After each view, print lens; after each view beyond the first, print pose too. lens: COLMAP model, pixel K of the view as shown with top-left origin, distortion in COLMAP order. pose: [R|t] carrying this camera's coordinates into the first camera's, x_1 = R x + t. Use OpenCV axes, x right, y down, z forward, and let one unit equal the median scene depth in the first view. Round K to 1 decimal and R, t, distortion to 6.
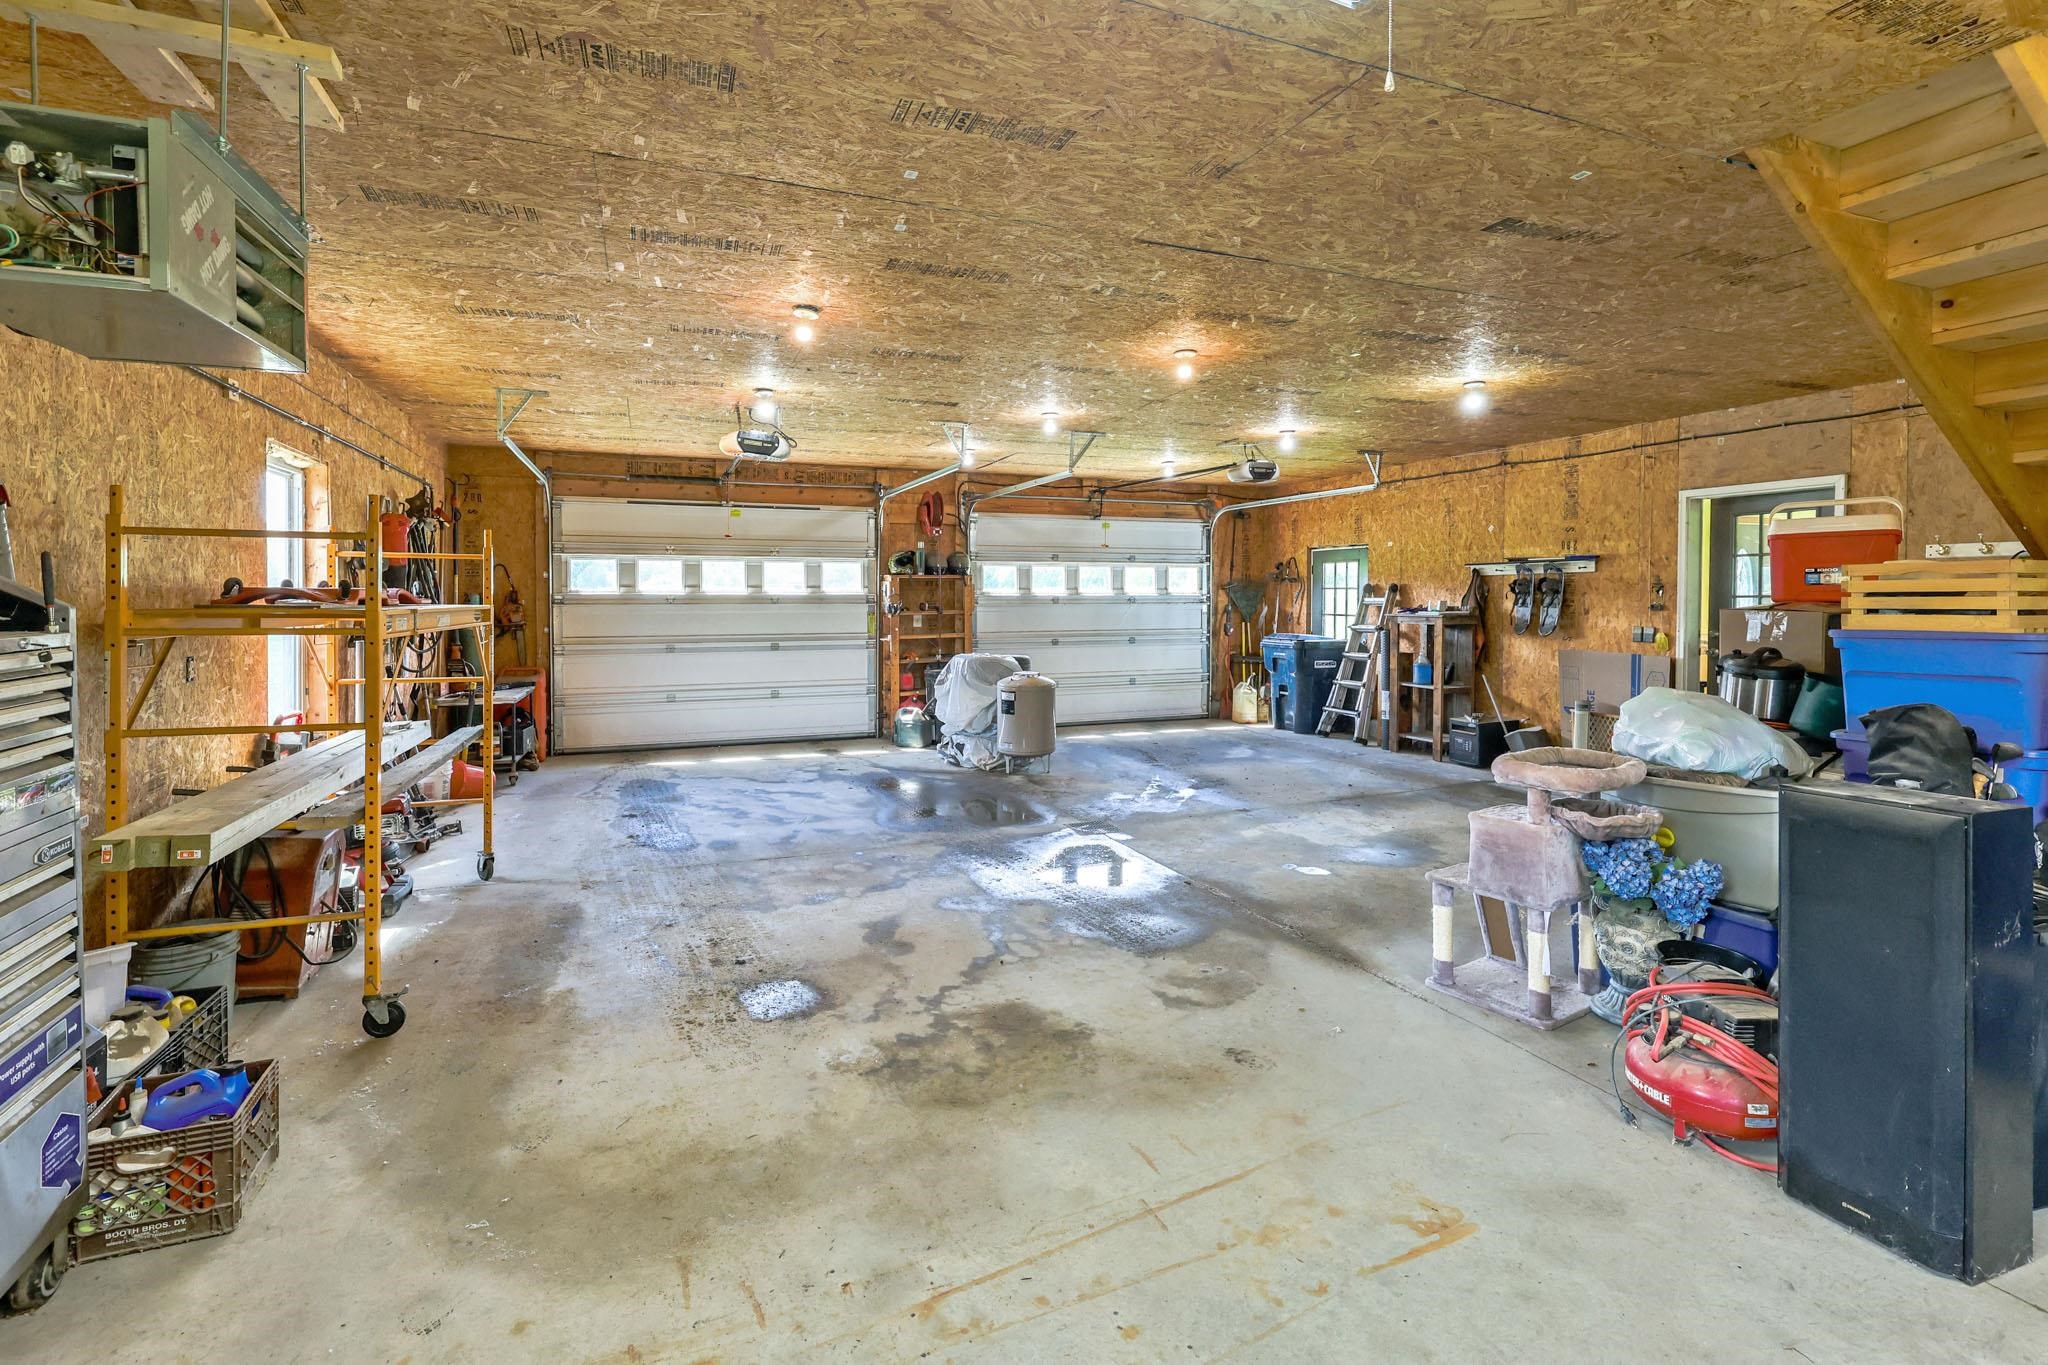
lens RADIAL K [[915.7, 0, 1014.6], [0, 915.7, 595.7], [0, 0, 1]] dist [0.001283, -0.000625]
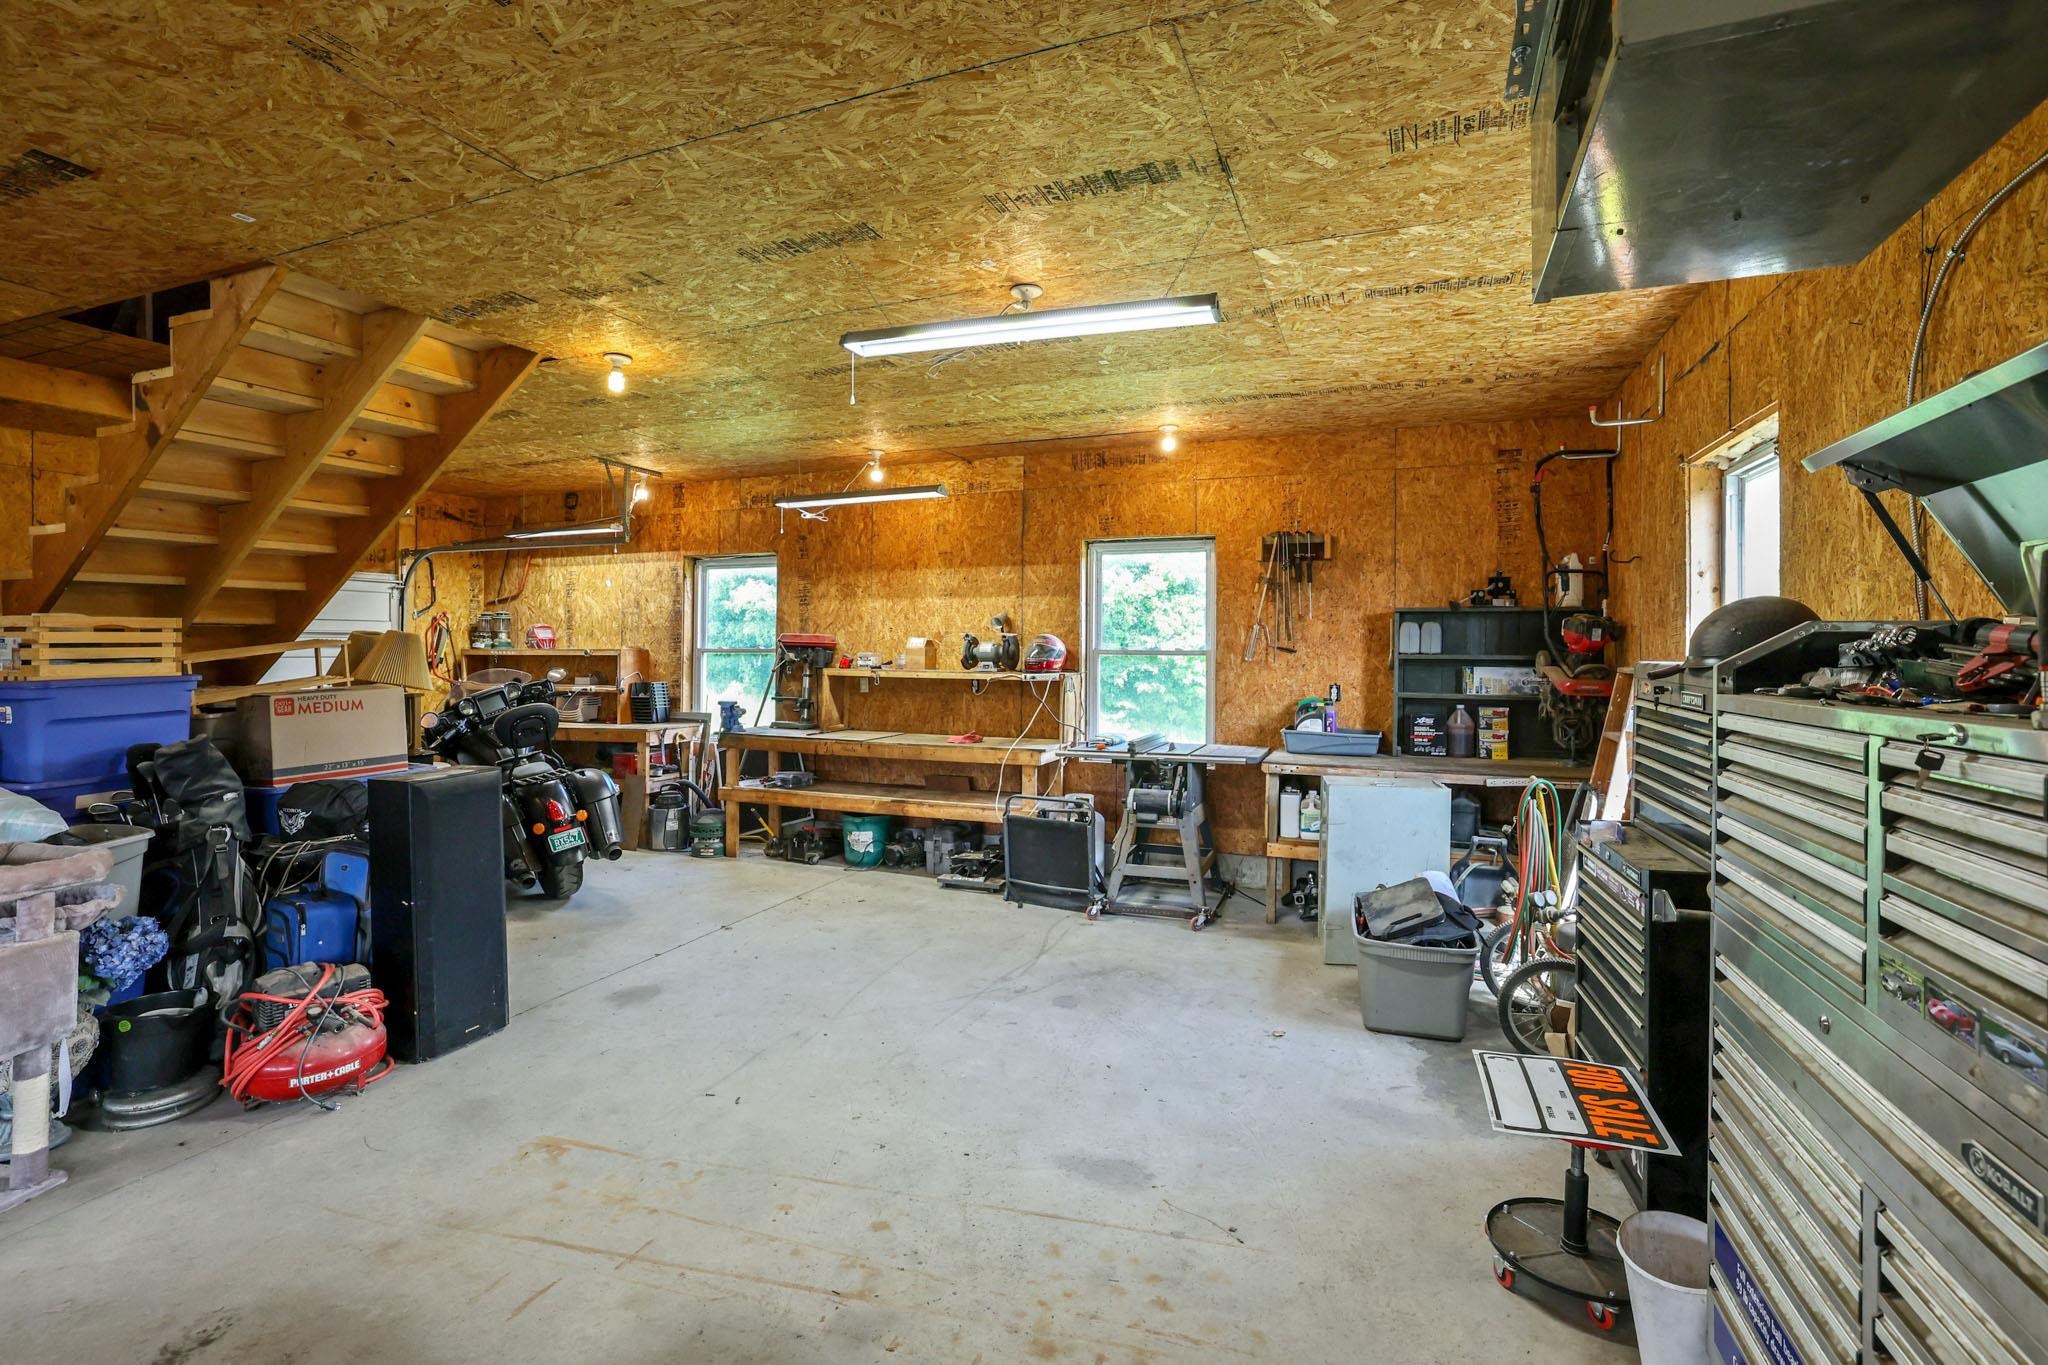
lens RADIAL K [[915.7, 0, 1024.9], [0, 915.7, 670.2], [0, 0, 1]] dist [0.001283, -0.000625]
pose [[-0.719882, -0.009504, 0.694032, -0.833664], [0.003783, 0.999838, 0.017616, 0.018486], [-0.694086, 0.015307, -0.719729, 1.393789]]
